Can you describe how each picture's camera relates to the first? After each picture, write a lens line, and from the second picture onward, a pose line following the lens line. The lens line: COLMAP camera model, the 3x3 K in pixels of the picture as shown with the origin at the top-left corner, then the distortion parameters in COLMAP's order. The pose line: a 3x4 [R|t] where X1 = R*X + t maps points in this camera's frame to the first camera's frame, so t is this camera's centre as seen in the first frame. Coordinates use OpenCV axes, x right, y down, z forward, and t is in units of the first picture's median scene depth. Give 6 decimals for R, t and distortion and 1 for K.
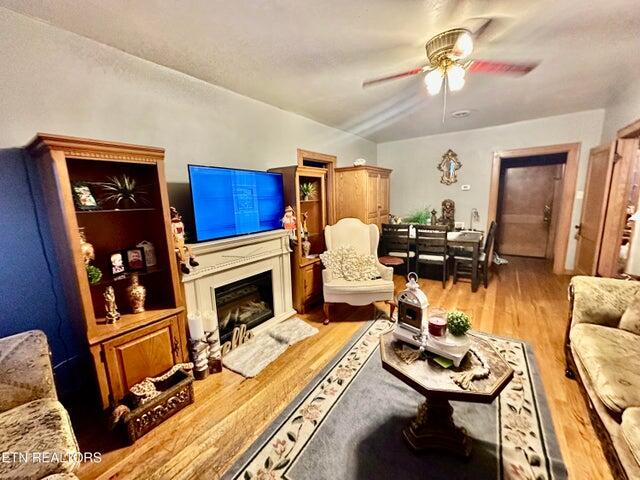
lens RADIAL K [[254.0, 0, 315.8], [0, 254.0, 240.3], [0, 0, 1]] dist [-0.002811, 0.000928]
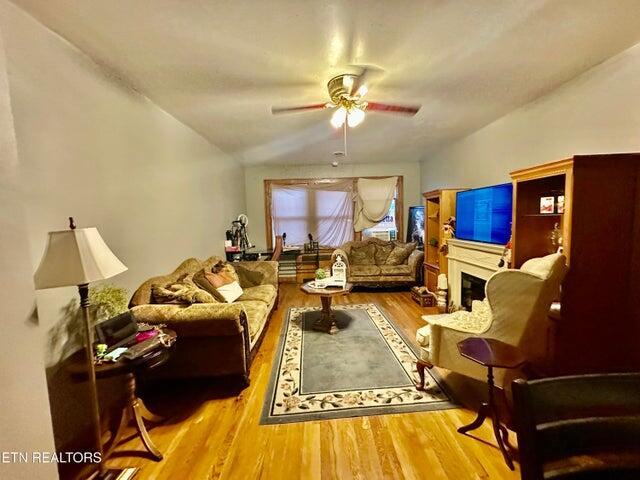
lens RADIAL K [[254.0, 0, 320.9], [0, 254.0, 240.4], [0, 0, 1]] dist [-0.002811, 0.000928]
pose [[-0.796601, 0.098229, -0.596471, 1.034358], [-0.055873, 0.970522, 0.234449, -0.268355], [0.601918, 0.220088, -0.767630, 1.466895]]
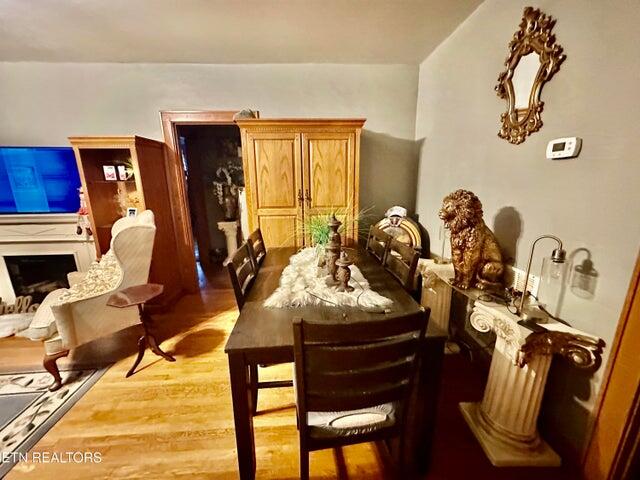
lens RADIAL K [[254.0, 0, 318.9], [0, 254.0, 238.7], [0, 0, 1]] dist [-0.002811, 0.000928]
pose [[0.619035, 0.197197, -0.760203, 1.223358], [-0.141826, 0.980119, 0.138755, -0.226459], [0.772451, 0.021922, 0.634696, 1.244643]]
